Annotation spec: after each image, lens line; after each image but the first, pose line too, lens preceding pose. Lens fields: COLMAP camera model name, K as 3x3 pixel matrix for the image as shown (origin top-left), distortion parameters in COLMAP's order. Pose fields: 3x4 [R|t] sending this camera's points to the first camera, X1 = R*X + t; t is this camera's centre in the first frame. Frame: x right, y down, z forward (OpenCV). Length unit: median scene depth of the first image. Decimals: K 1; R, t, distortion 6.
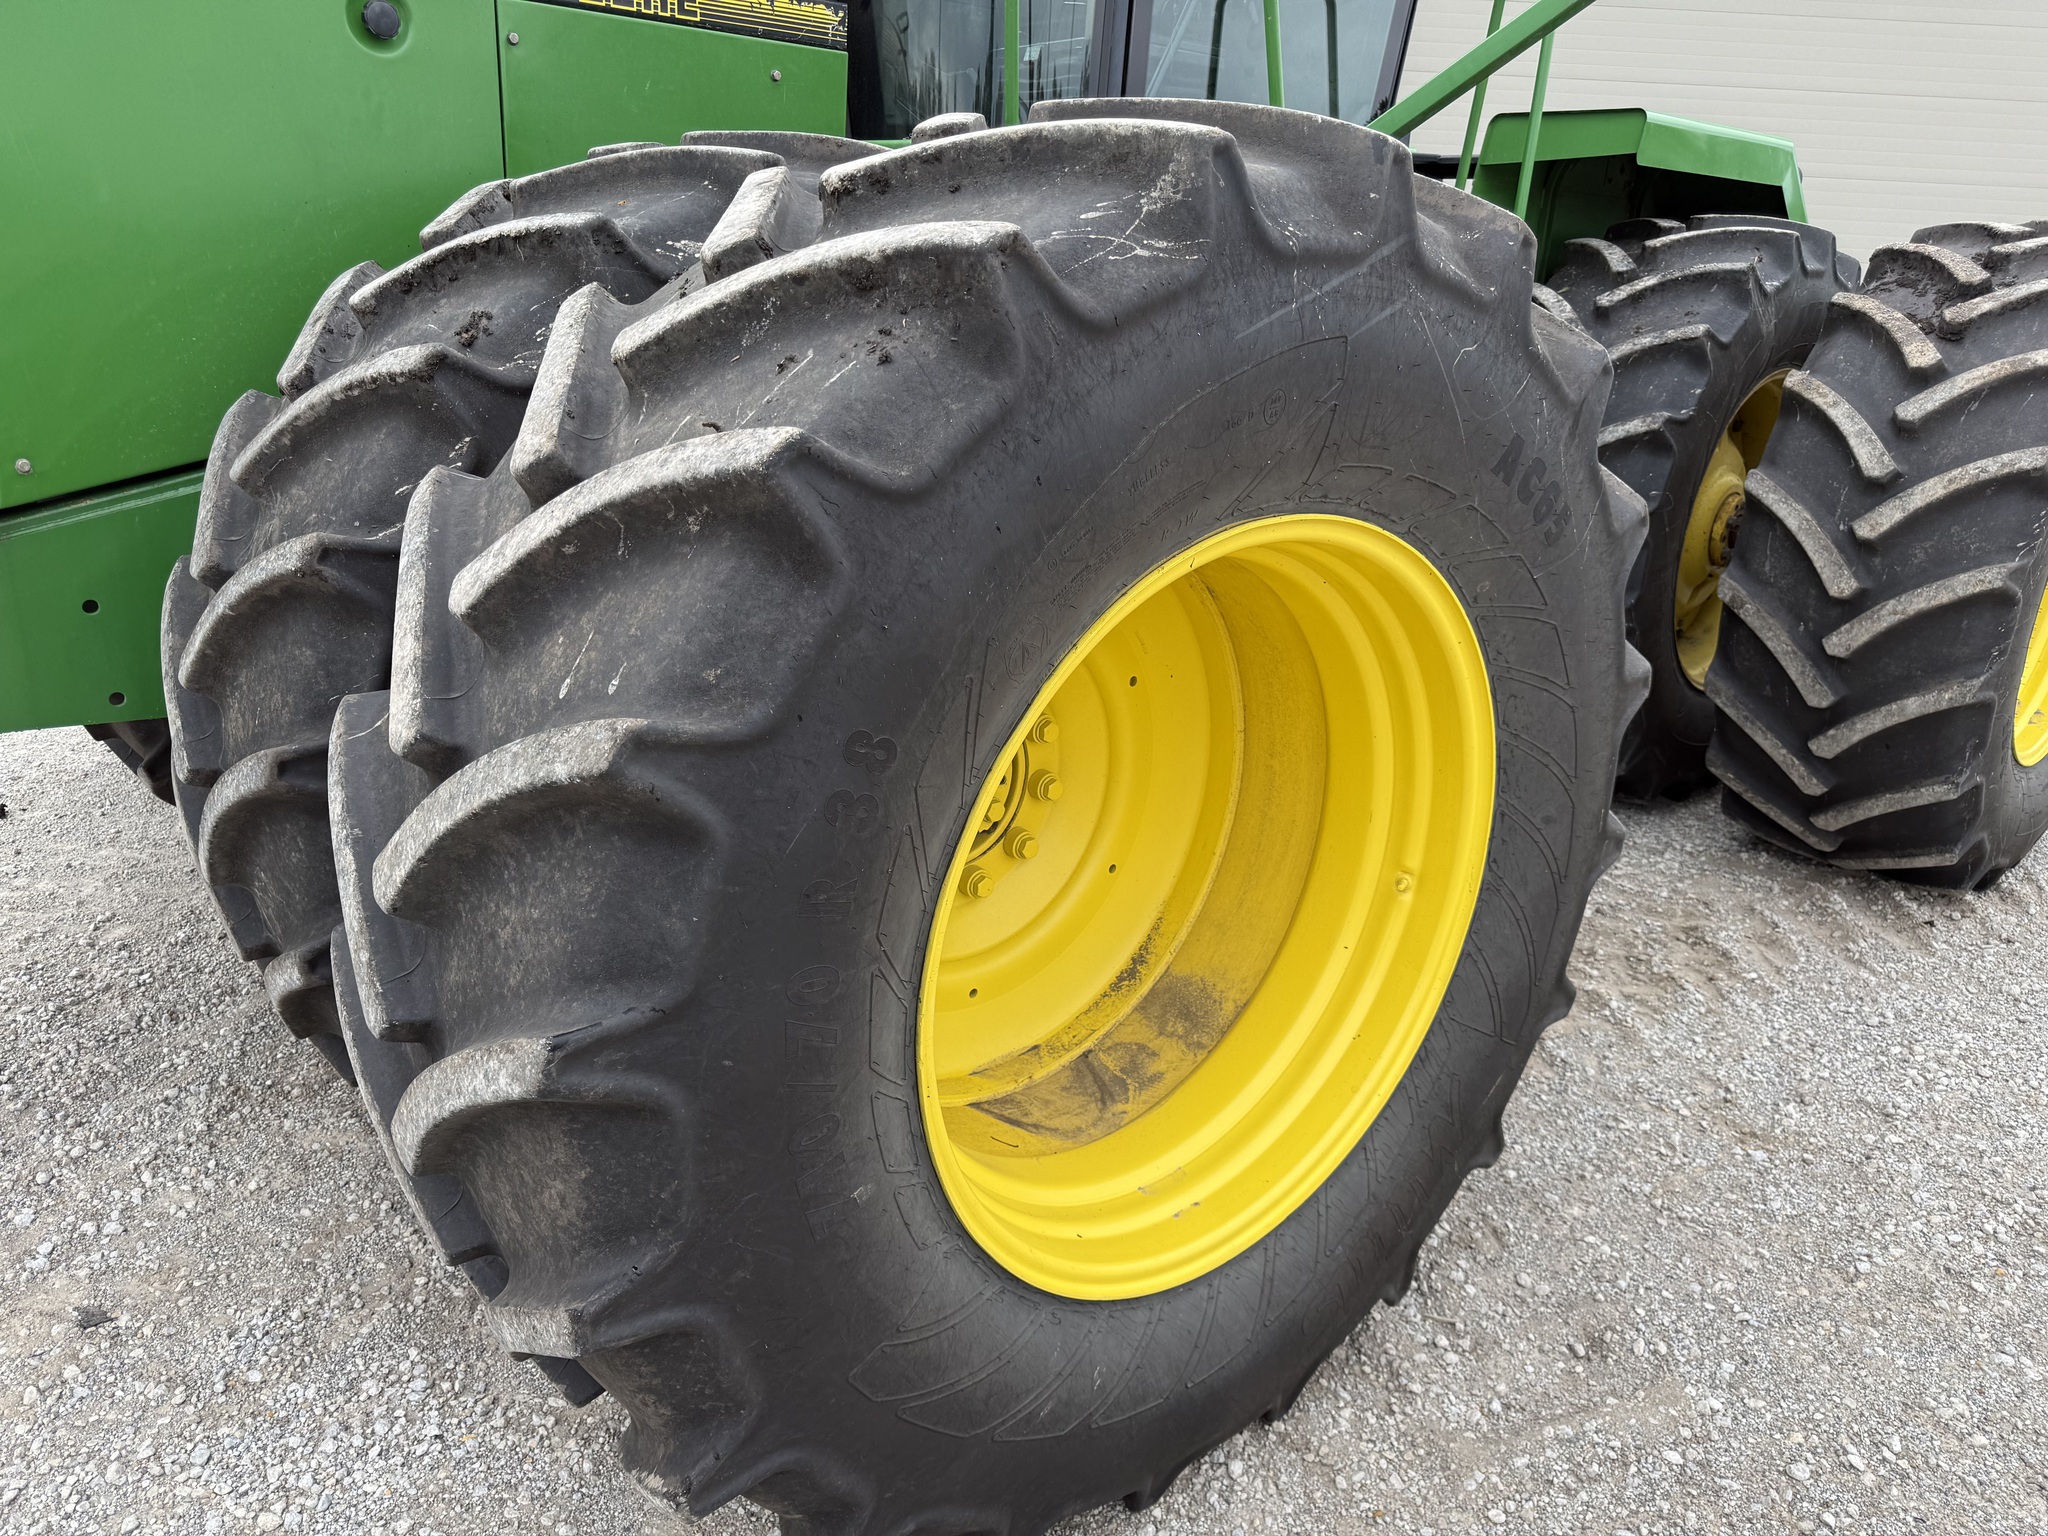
lens RADIAL K [[1451.5, 0, 1019.0], [0, 1451.5, 776.8], [0, 0, 1]] dist [0.052227, -0.058451]
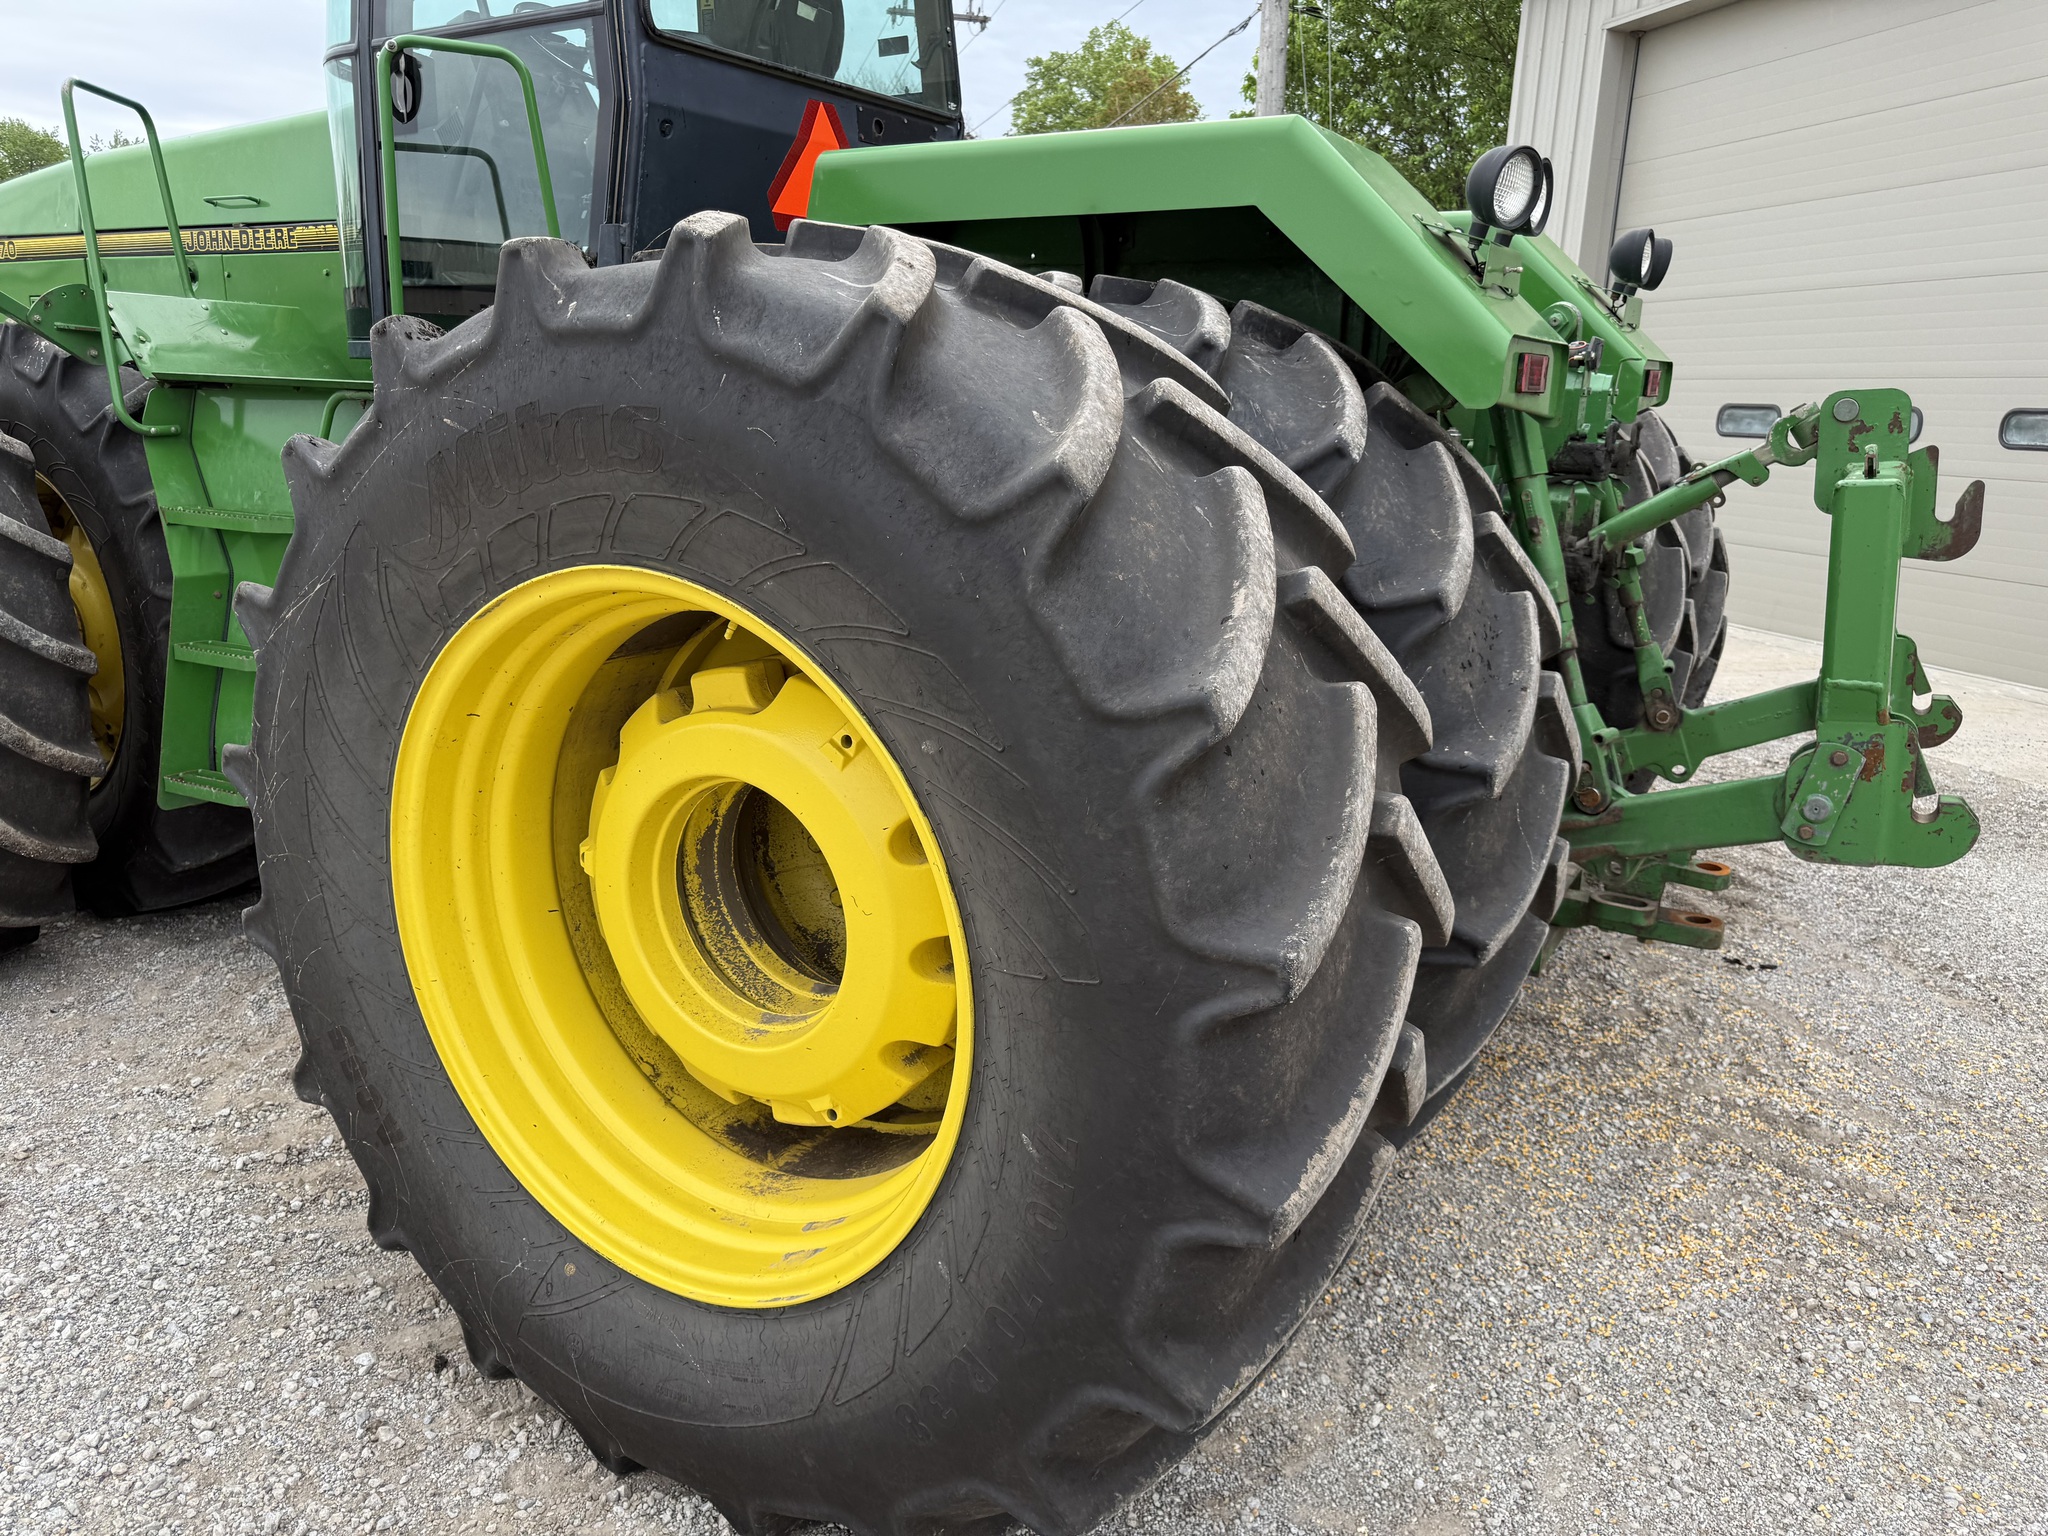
lens RADIAL K [[1451.5, 0, 1020.0], [0, 1451.5, 785.1], [0, 0, 1]] dist [0.052227, -0.058451]
pose [[0.299240, 0.210902, -0.930578, 2.274315], [-0.329899, 0.937990, 0.106498, -0.506202], [0.895333, 0.275128, 0.350261, 1.723826]]
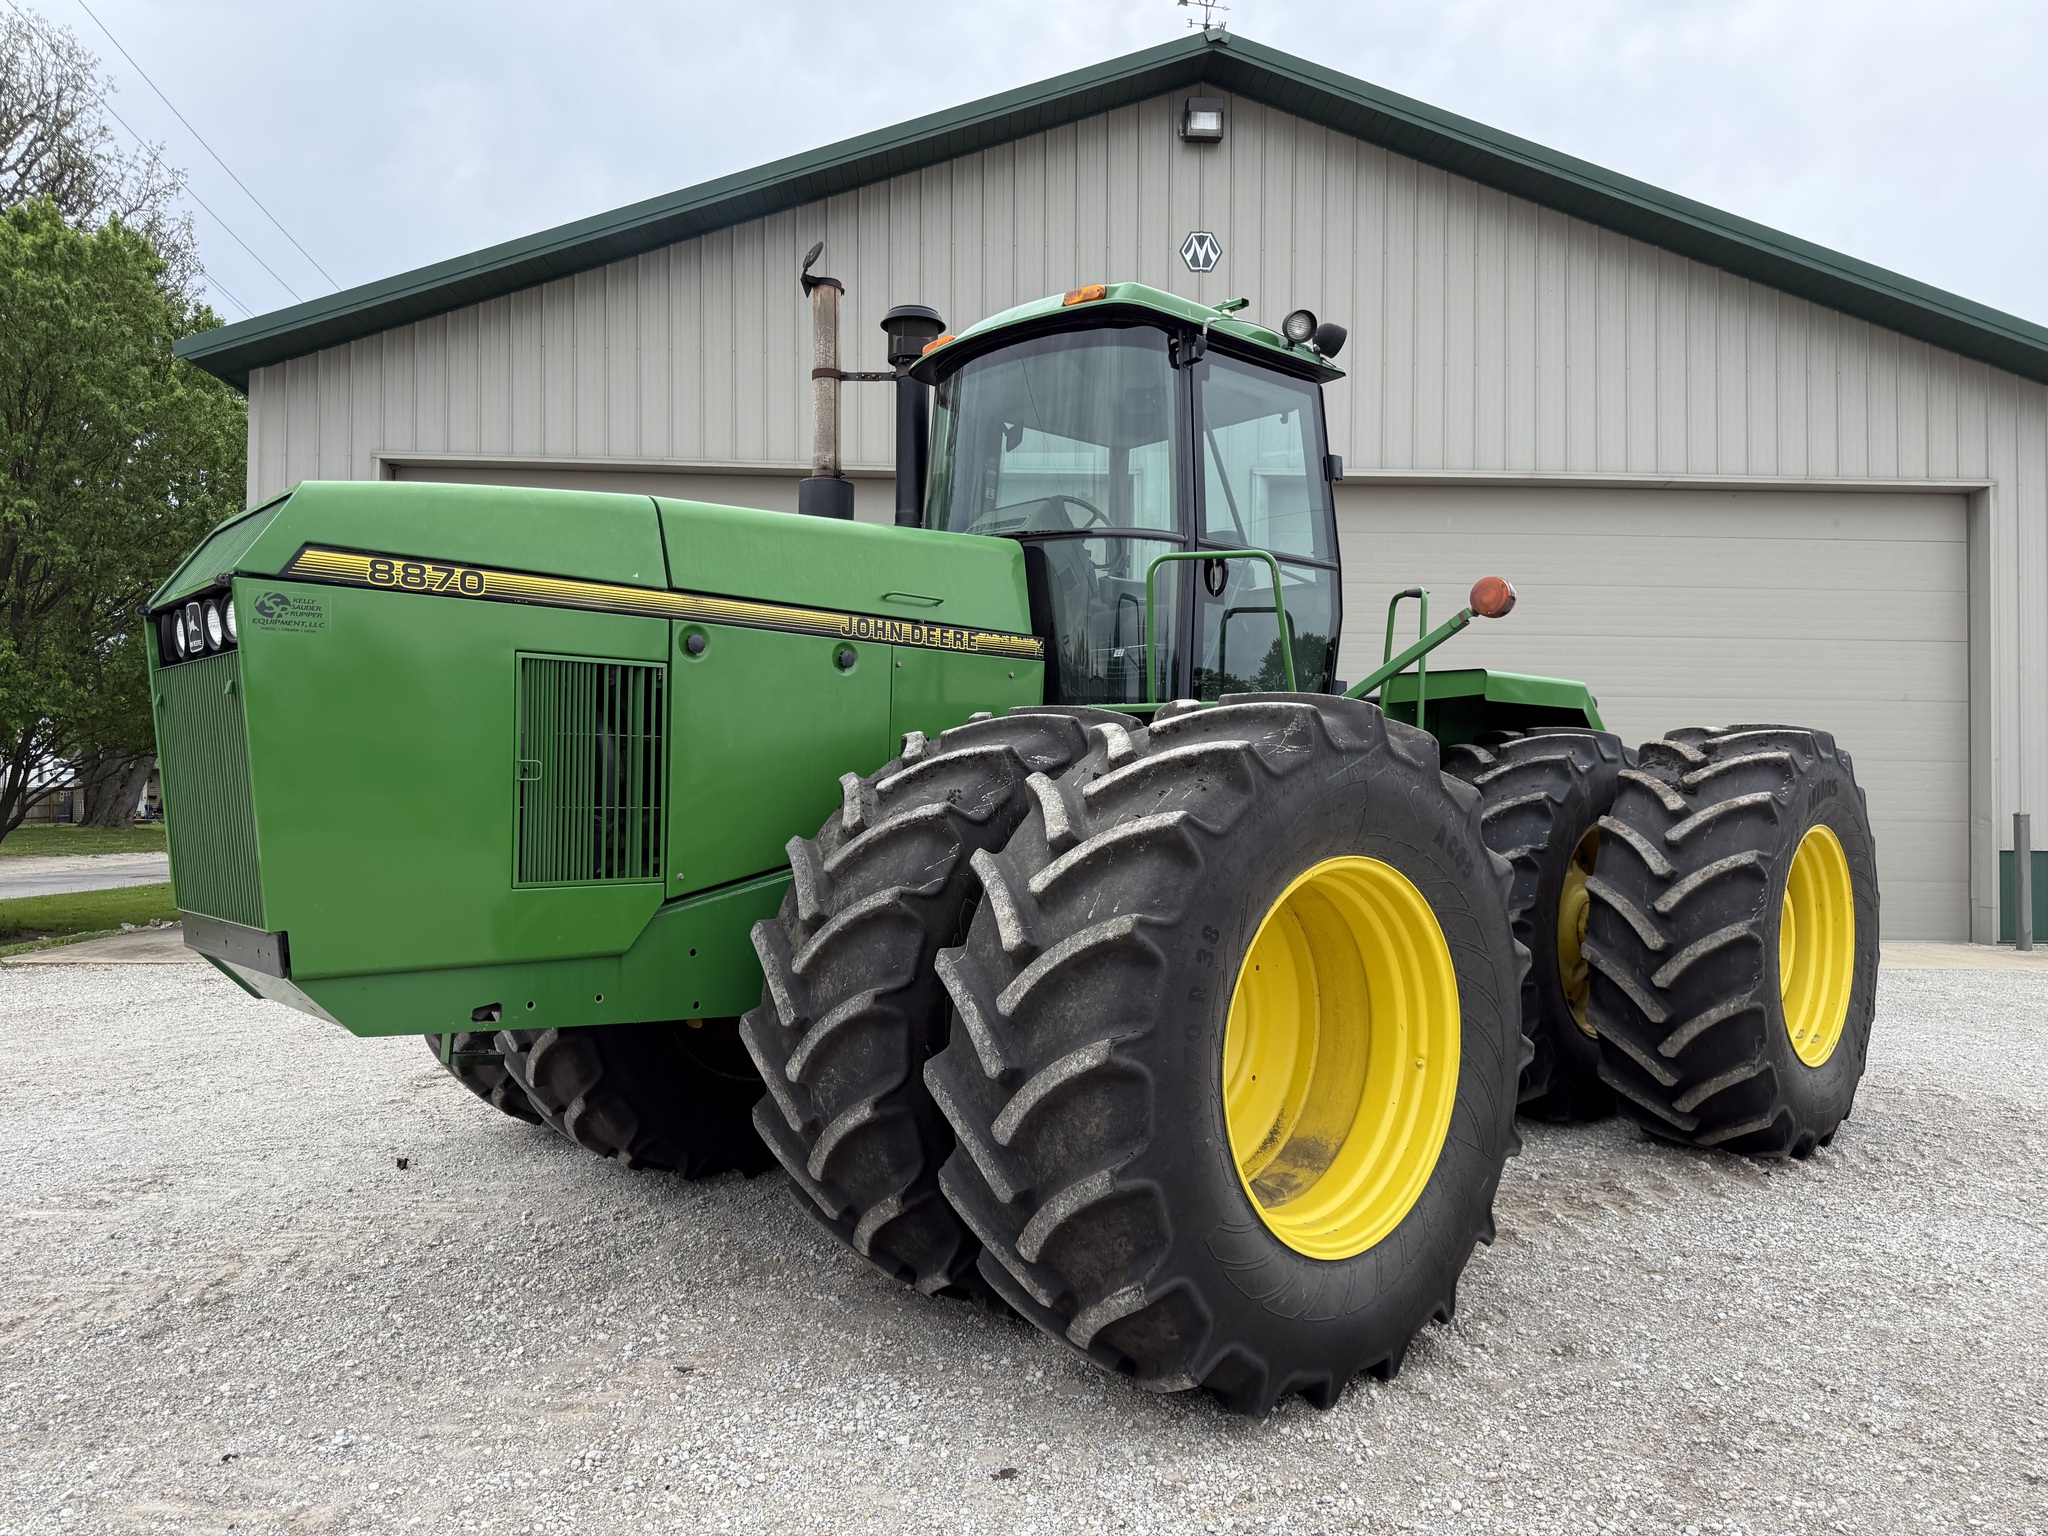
lens RADIAL K [[1451.5, 0, 1015.0], [0, 1451.5, 771.4], [0, 0, 1]] dist [0.052227, -0.058451]
pose [[0.998292, -0.033488, 0.047867, -0.344706], [0.047813, 0.939170, -0.340109, 0.347020], [-0.033566, 0.341817, 0.939167, -0.908403]]
